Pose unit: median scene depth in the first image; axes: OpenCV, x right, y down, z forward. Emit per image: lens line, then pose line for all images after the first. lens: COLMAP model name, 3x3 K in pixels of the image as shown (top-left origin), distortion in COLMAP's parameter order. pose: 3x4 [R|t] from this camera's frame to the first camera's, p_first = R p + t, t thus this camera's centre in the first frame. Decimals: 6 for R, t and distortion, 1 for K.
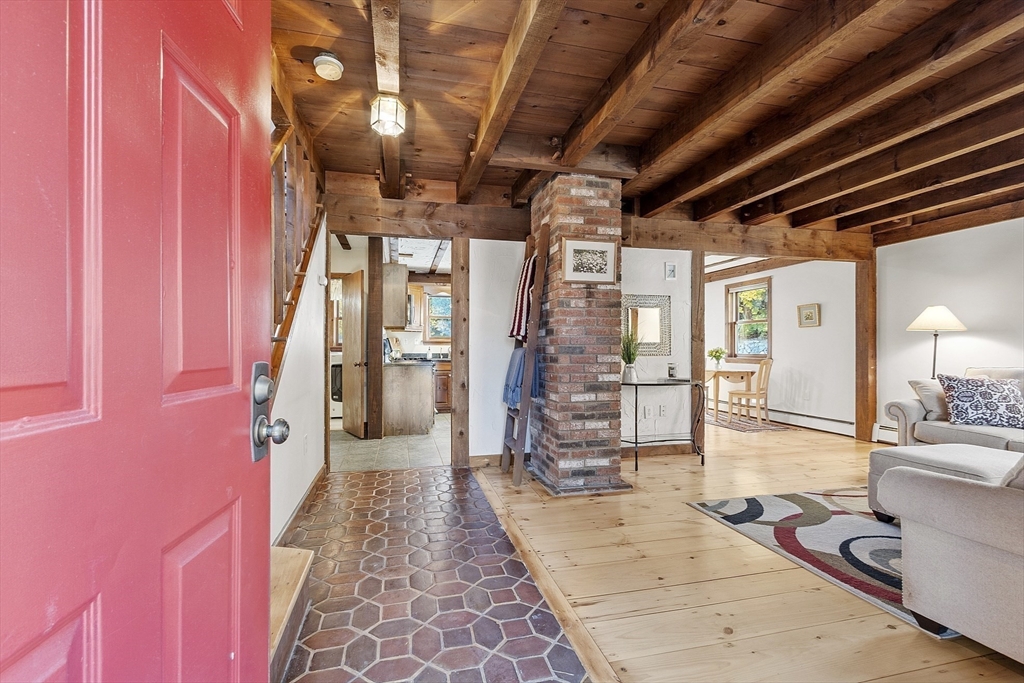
lens RADIAL K [[452.2, 0, 510.8], [0, 452.2, 346.3], [0, 0, 1]] dist [0.000990, -0.000330]
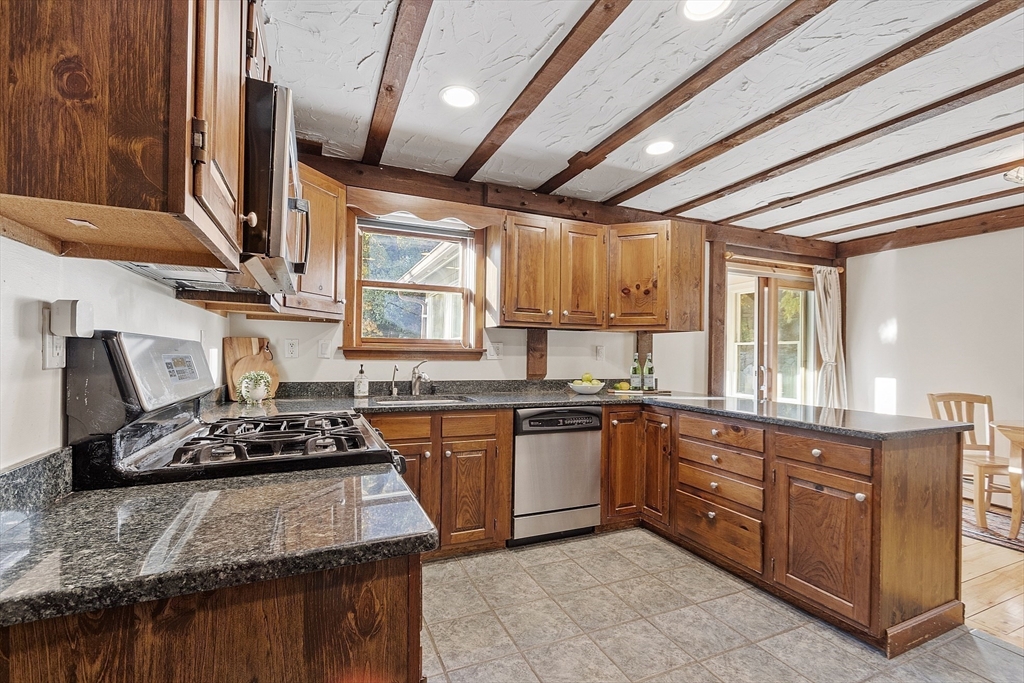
lens RADIAL K [[443.0, 0, 511.6], [0, 443.0, 356.3], [0, 0, 1]] dist [0.000562, 0.000001]
pose [[0.984702, 0.016391, 0.173476, -0.137976], [-0.017588, 0.999831, 0.005369, -0.010278], [-0.173358, -0.008338, 0.984824, 0.705196]]
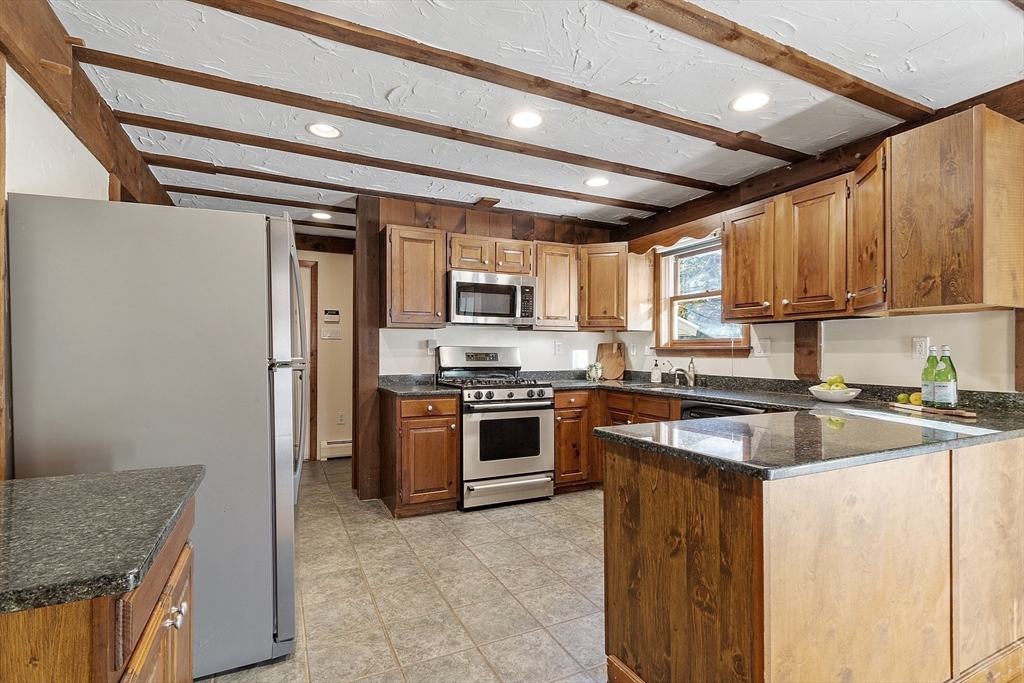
lens RADIAL K [[489.9, 0, 512.4], [0, 489.9, 356.1], [0, 0, 1]] dist [0.003214, -0.000393]
pose [[0.214890, 0.014100, -0.976536, 0.358018], [-0.000820, 0.999898, 0.014257, -0.011718], [0.976638, -0.002263, 0.214880, 0.815201]]
